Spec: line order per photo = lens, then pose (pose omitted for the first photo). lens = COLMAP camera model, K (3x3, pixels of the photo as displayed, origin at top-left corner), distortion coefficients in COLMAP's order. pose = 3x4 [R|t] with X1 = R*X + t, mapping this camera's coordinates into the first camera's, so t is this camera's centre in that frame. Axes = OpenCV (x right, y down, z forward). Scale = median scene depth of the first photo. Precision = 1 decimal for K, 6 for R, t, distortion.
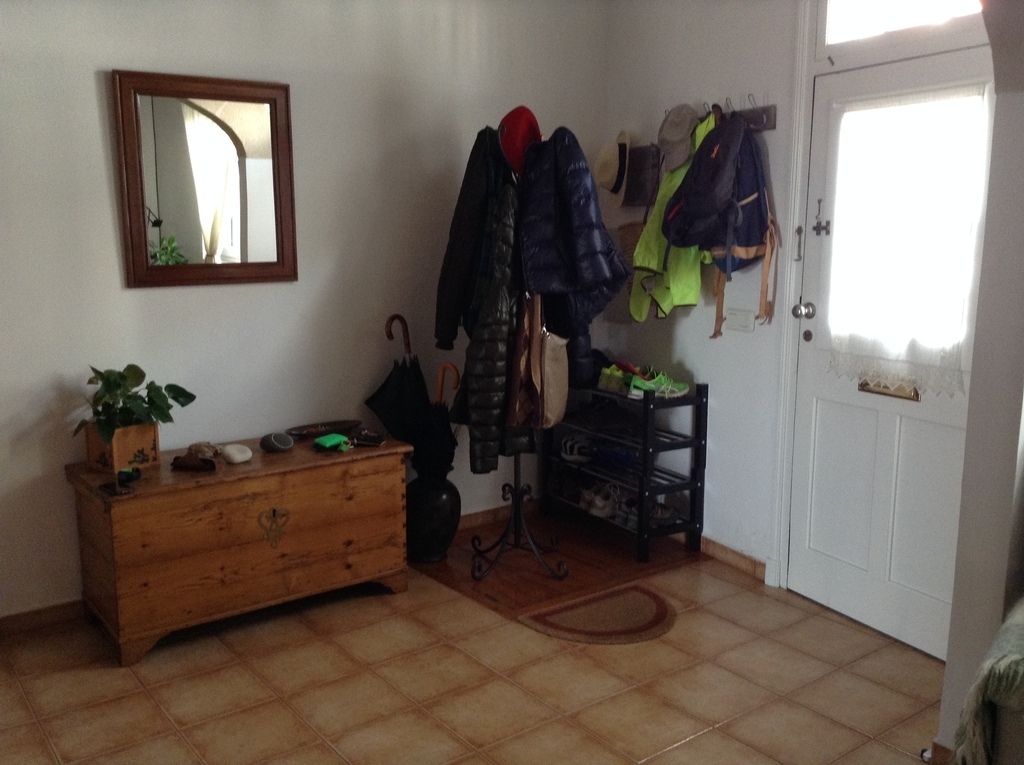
lens RADIAL K [[963.0, 0, 511.7], [0, 963.0, 385.1], [0, 0, 1]] dist [0.061107, 0.000000]
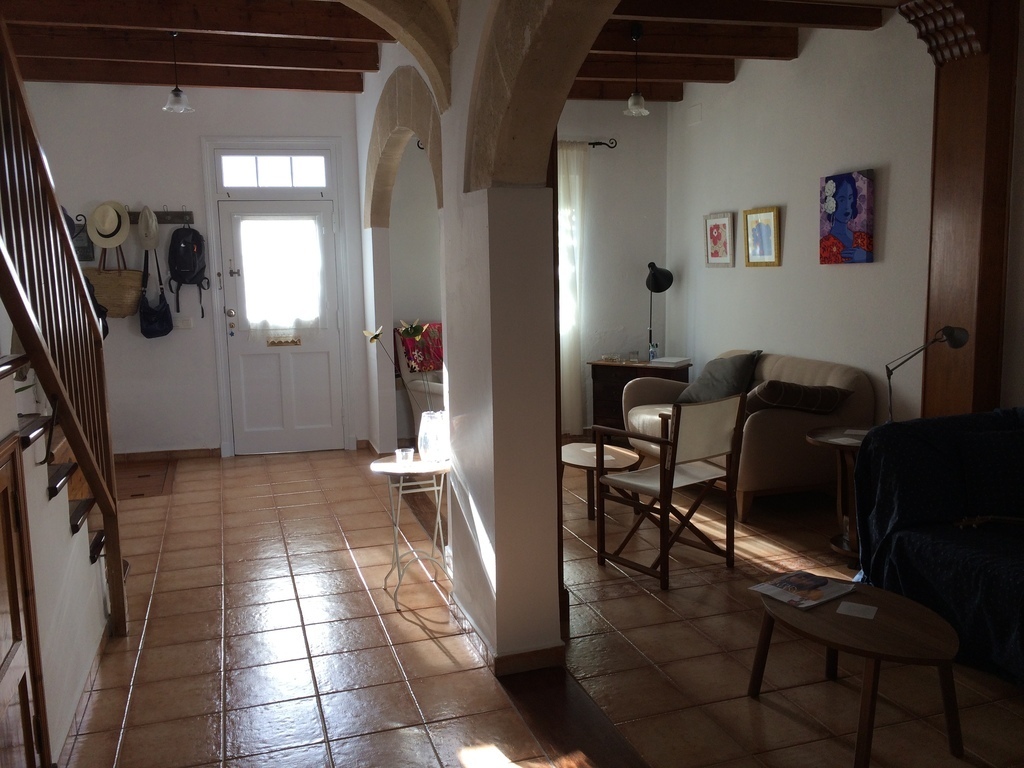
lens RADIAL K [[885.8, 0, 511.4], [0, 885.8, 383.8], [0, 0, 1]] dist [0.020410, 0.011649]
pose [[0.326170, -0.135356, 0.935570, -1.316855], [0.177731, 0.980827, 0.079941, 0.025402], [-0.928453, 0.140206, 0.343973, -0.177761]]
